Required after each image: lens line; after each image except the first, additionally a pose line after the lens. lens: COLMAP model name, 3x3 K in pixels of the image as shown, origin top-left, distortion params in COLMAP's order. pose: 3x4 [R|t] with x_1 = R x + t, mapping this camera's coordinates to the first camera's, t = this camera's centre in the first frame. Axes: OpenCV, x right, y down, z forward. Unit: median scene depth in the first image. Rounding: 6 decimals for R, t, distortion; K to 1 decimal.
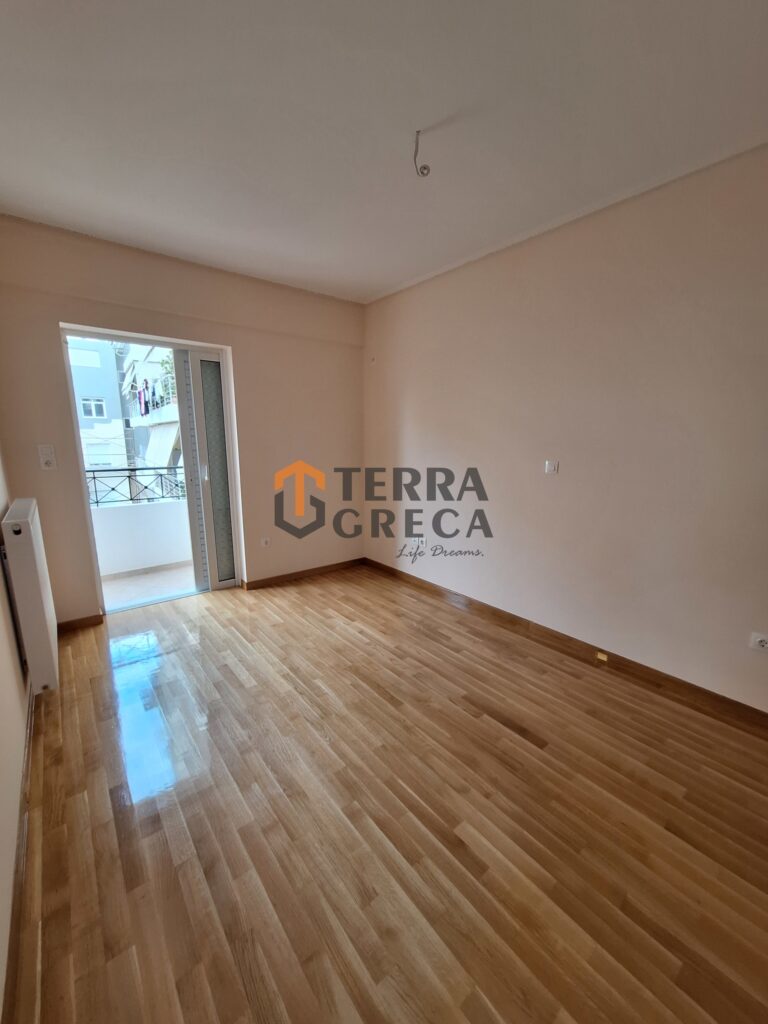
lens RADIAL K [[410.5, 0, 381.1], [0, 410.5, 515.3], [0, 0, 1]] dist [-0.000754, -0.000011]
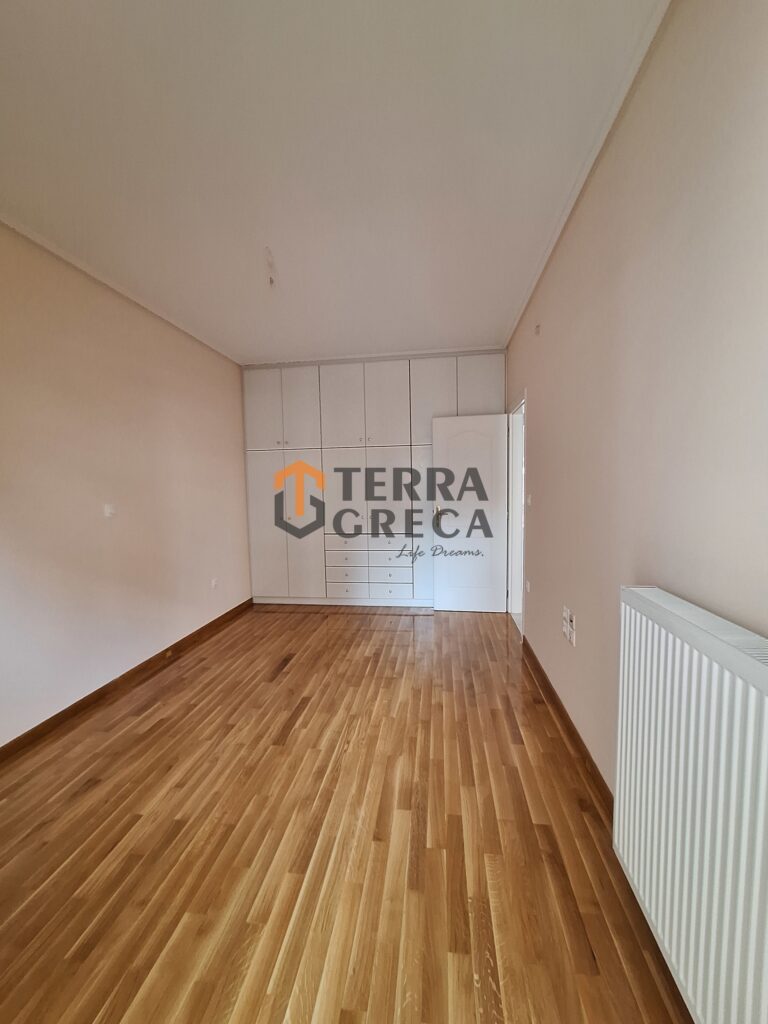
lens RADIAL K [[410.5, 0, 382.3], [0, 410.5, 514.7], [0, 0, 1]] dist [-0.000754, -0.000011]
pose [[-0.692009, -0.041110, 0.720717, -0.936958], [0.151174, 0.967987, 0.200367, -0.257111], [-0.705882, 0.247609, -0.663642, 1.488763]]
